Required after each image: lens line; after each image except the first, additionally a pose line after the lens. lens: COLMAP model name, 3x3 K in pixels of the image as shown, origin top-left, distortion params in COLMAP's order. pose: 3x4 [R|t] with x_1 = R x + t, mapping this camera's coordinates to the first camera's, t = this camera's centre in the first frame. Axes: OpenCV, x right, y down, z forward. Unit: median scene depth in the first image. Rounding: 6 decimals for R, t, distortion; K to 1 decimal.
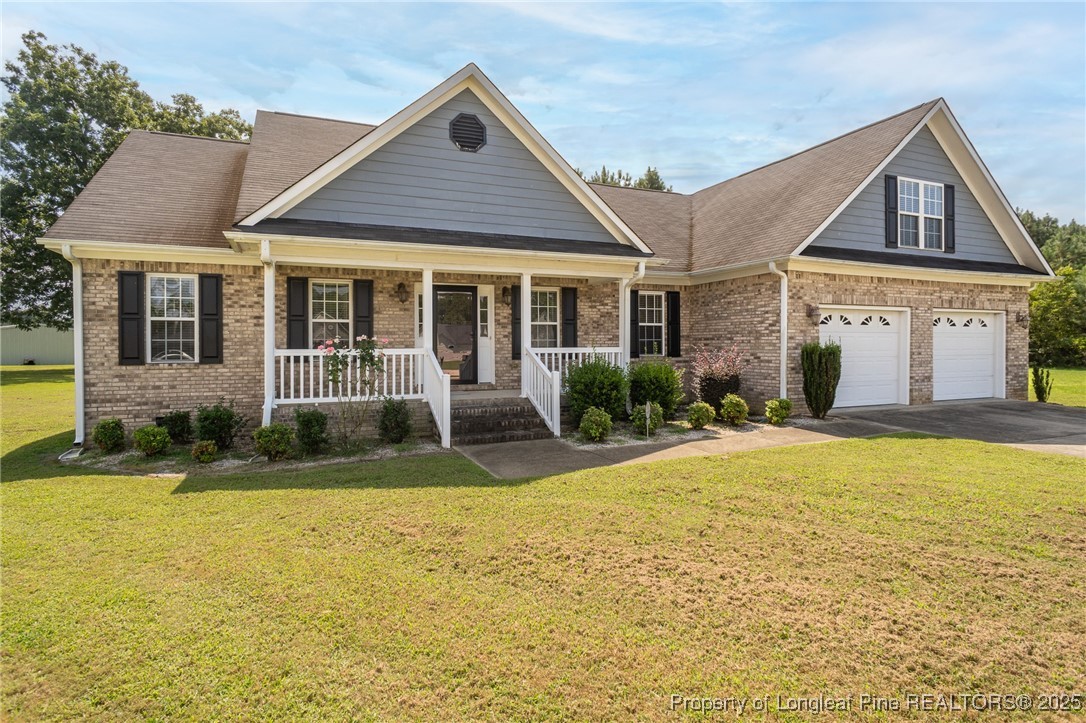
lens RADIAL K [[587.7, 0, 547.8], [0, 587.7, 346.9], [0, 0, 1]] dist [-0.000381, 0.000615]
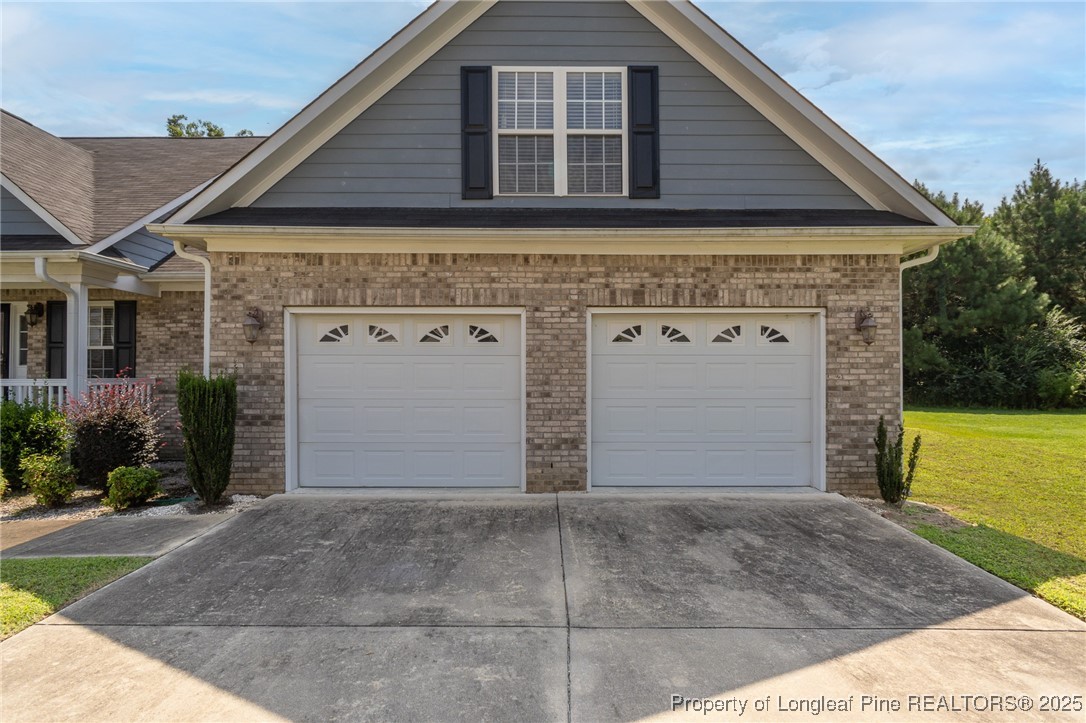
lens RADIAL K [[581.7, 0, 543.0], [0, 581.7, 361.5], [0, 0, 1]] dist [-0.002101, -0.000070]
pose [[0.916924, -0.005060, -0.399029, 0.903793], [-0.003782, 0.999765, -0.021367, -0.007996], [0.399044, 0.021101, 0.916689, 0.567185]]
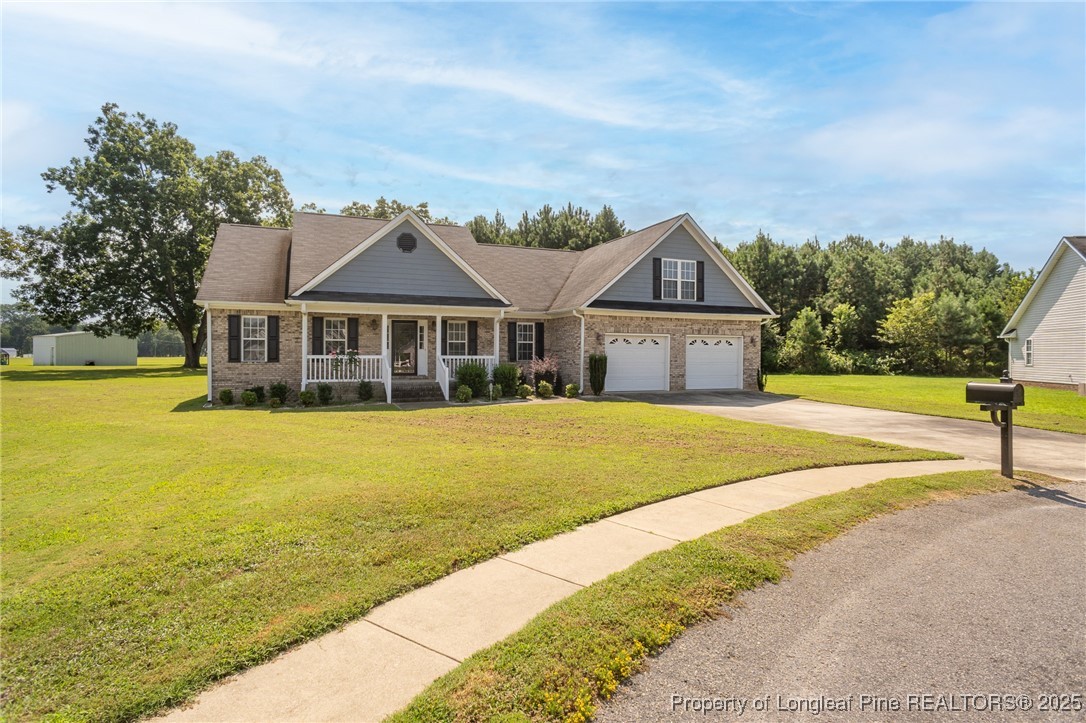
lens RADIAL K [[581.7, 0, 543.0], [0, 581.7, 361.5], [0, 0, 1]] dist [-0.002101, -0.000070]
pose [[0.999704, 0.009866, -0.022246, 0.305106], [-0.009581, 0.999871, 0.012886, -0.005955], [0.022371, -0.012669, 0.999669, -0.765235]]
